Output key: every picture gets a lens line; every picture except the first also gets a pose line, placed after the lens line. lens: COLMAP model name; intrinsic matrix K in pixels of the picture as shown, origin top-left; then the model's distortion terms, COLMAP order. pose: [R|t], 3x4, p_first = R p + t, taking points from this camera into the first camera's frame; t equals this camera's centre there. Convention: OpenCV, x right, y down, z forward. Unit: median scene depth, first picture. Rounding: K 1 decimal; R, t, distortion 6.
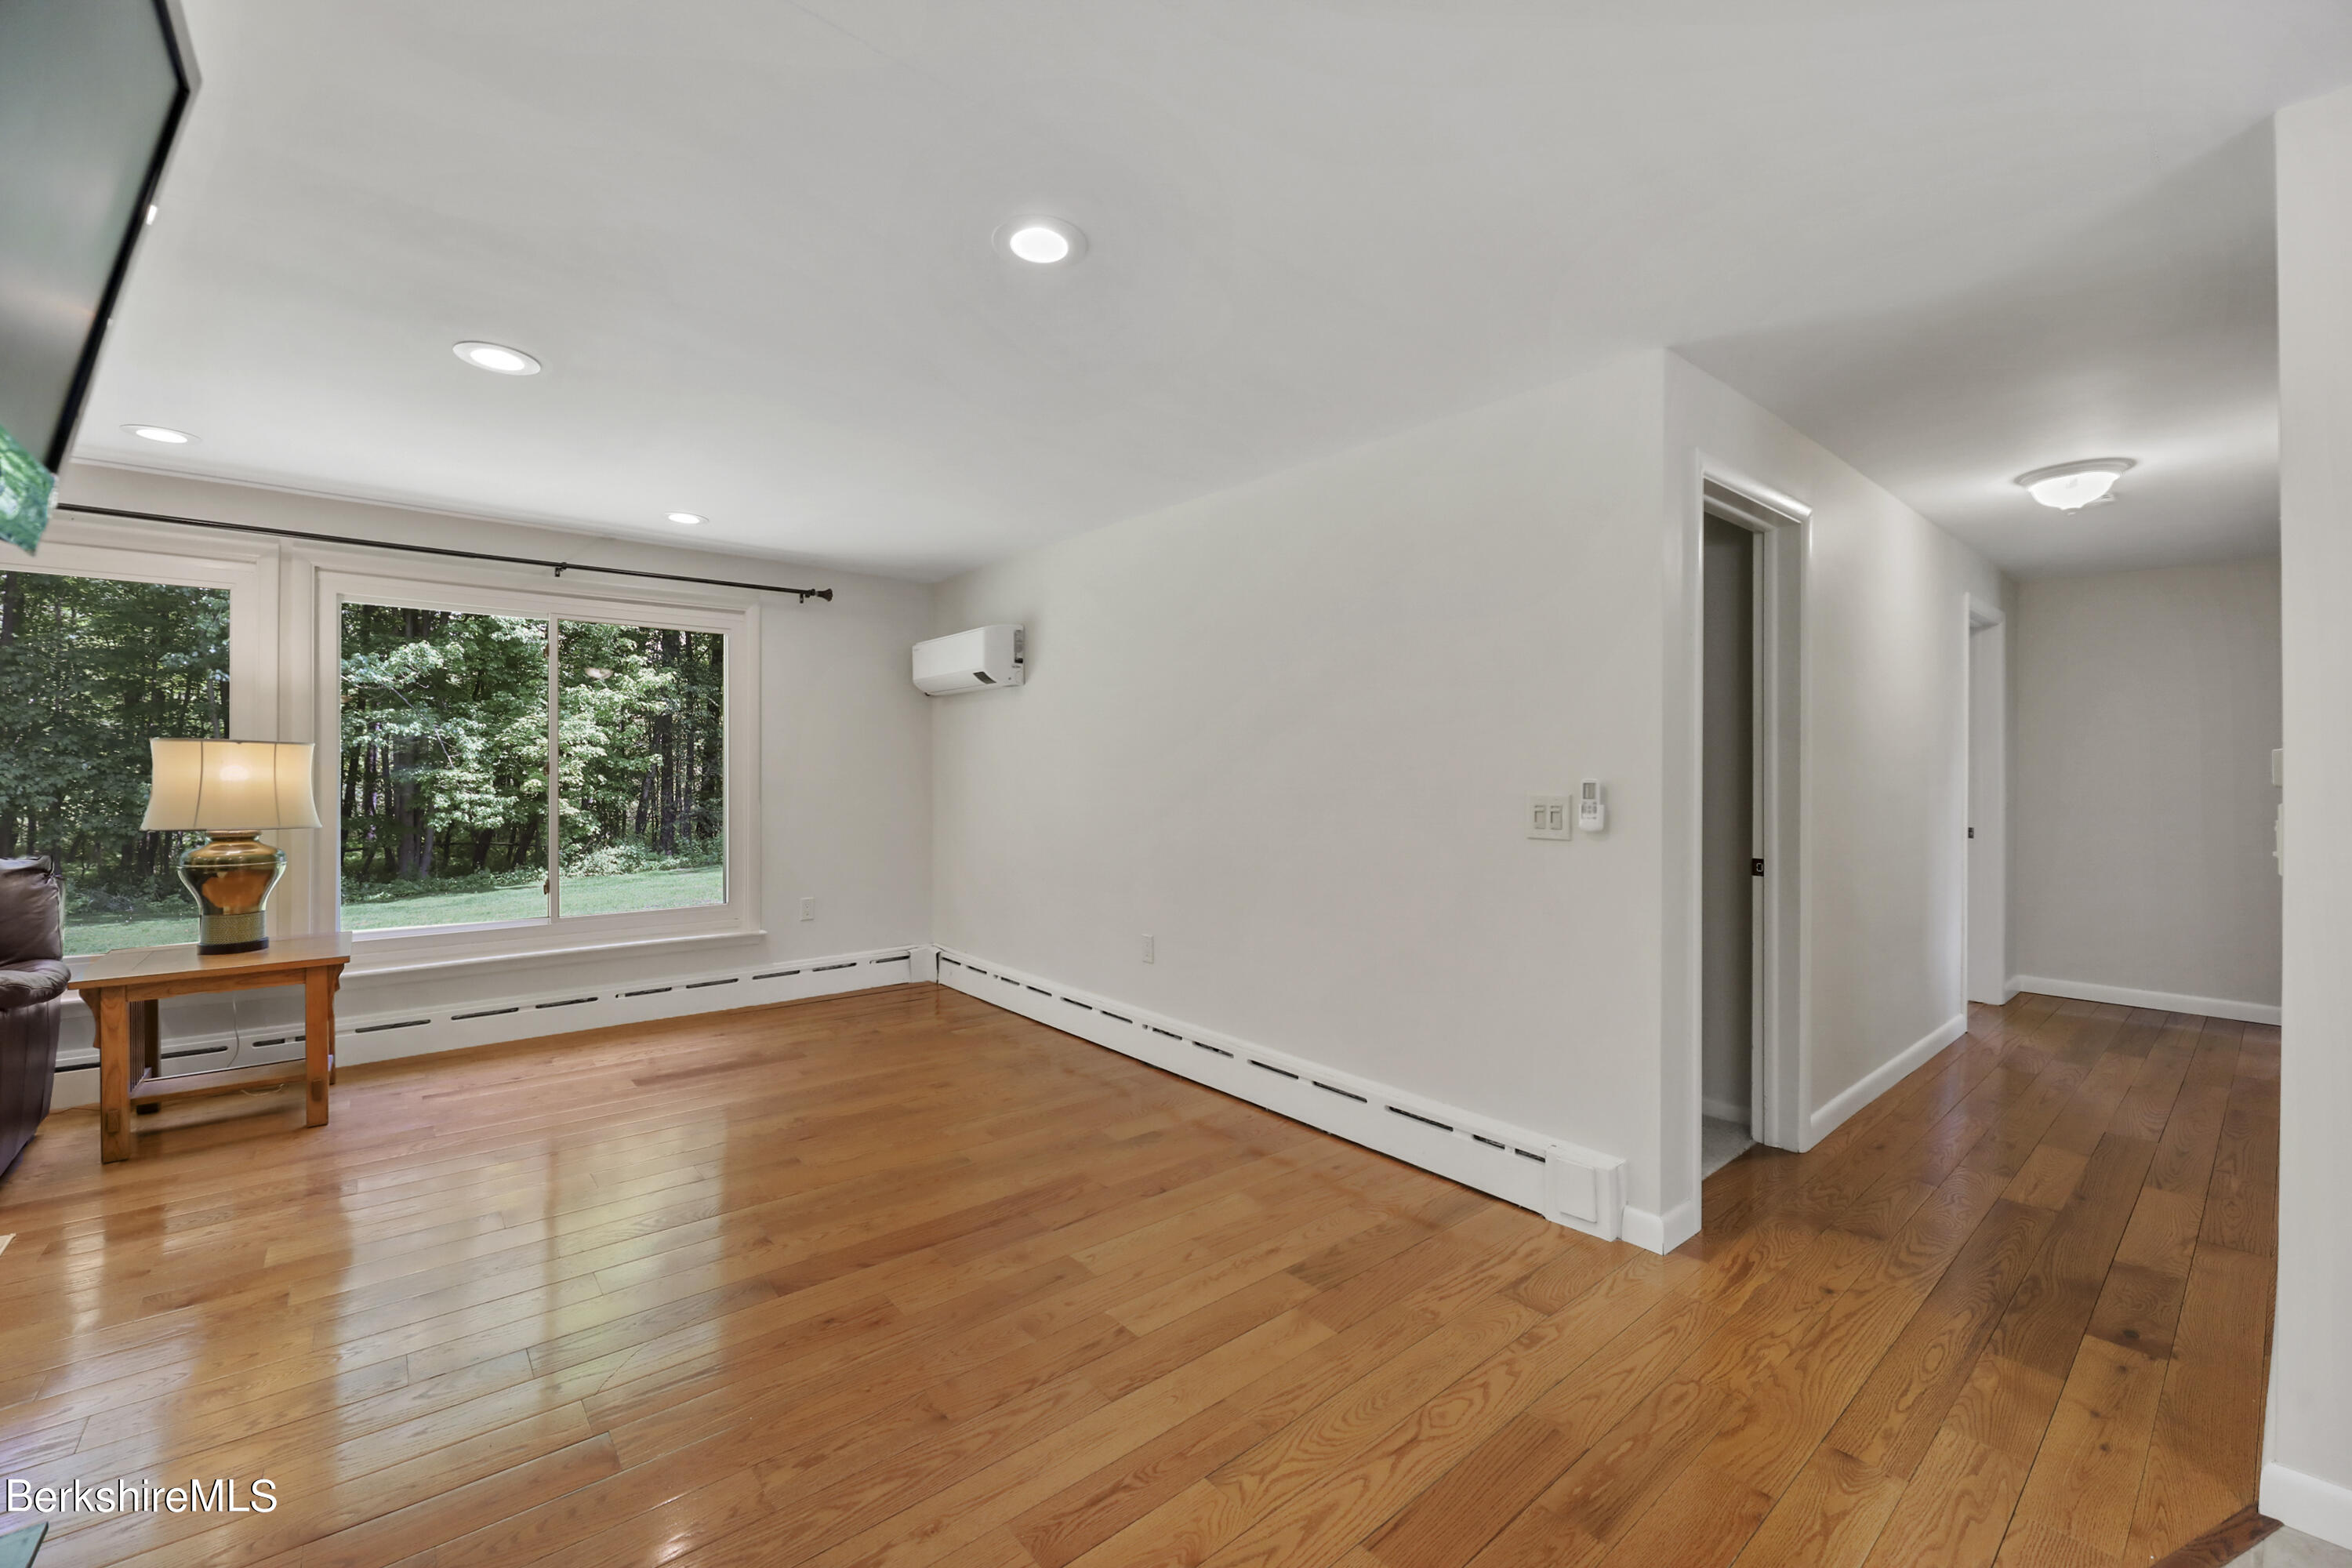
lens RADIAL K [[958.7, 0, 1154.7], [0, 958.7, 766.8], [0, 0, 1]] dist [0.000947, -0.002730]
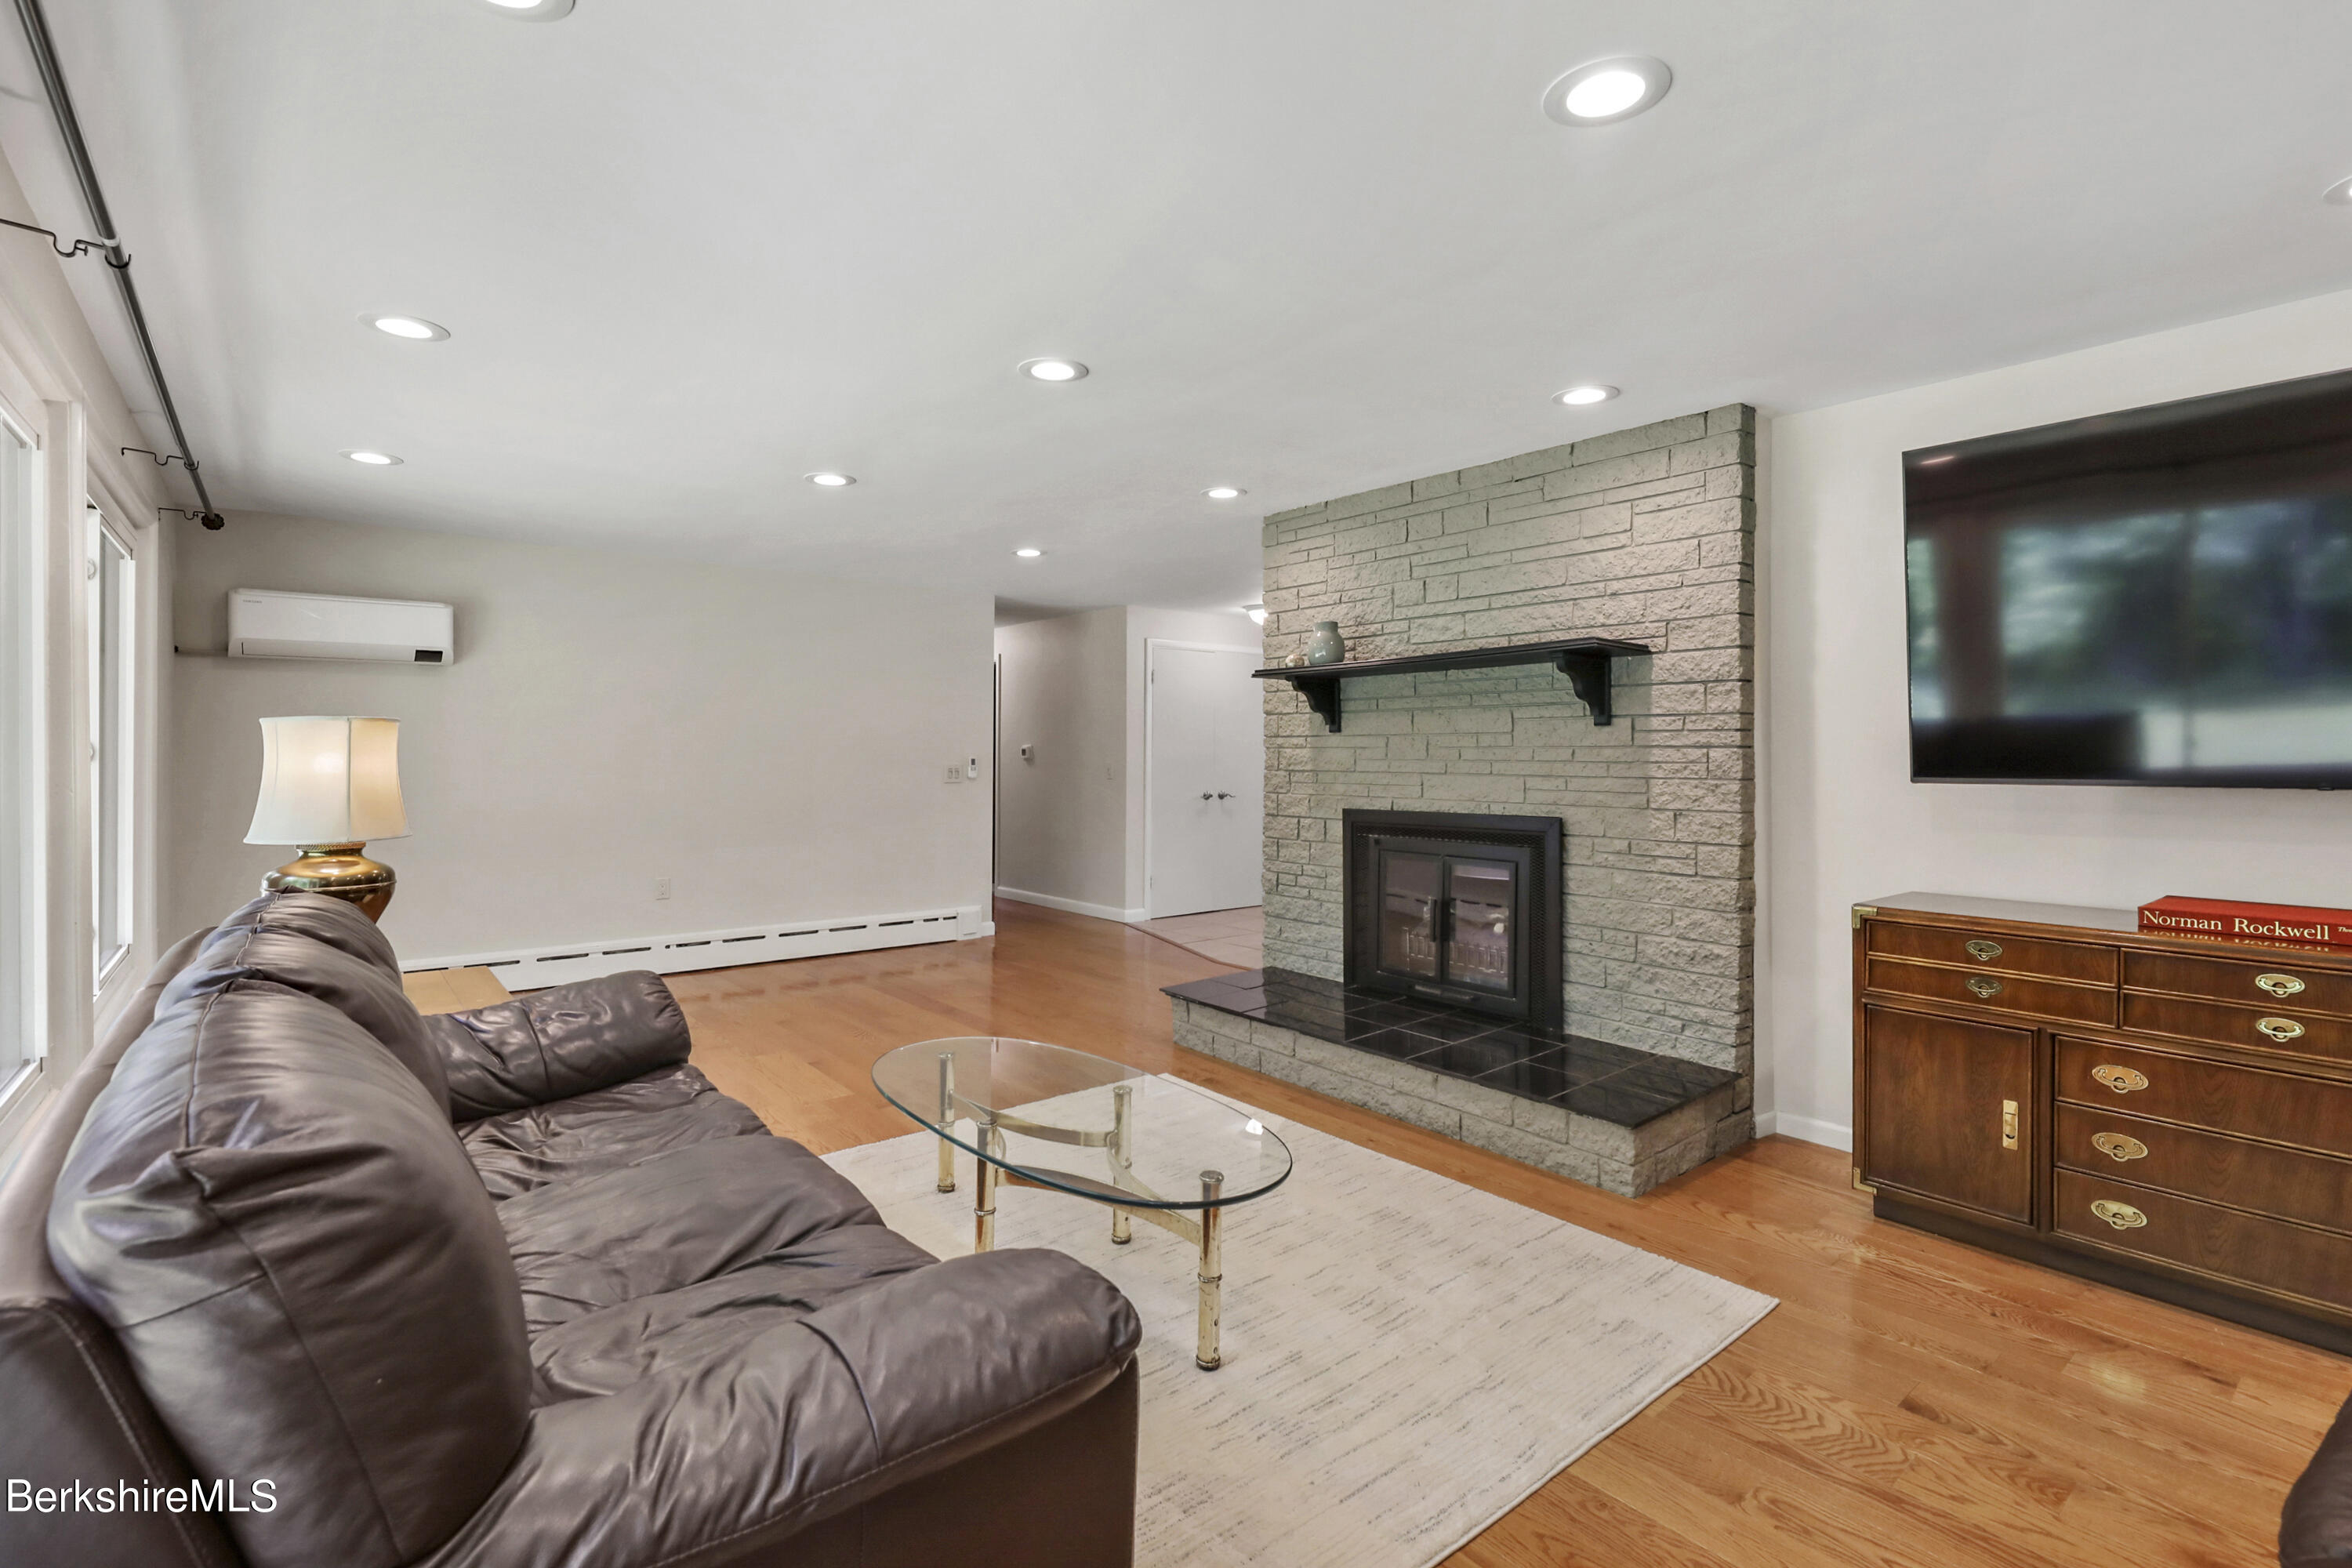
lens RADIAL K [[1079.1, 0, 1176.2], [0, 1079.1, 753.3], [0, 0, 1]] dist [0.001463, 0.000035]
pose [[0.009731, -0.003791, 0.999945, -1.768341], [-0.009211, 0.999950, 0.003881, -0.009615], [-0.999910, -0.009248, 0.009696, 0.334629]]
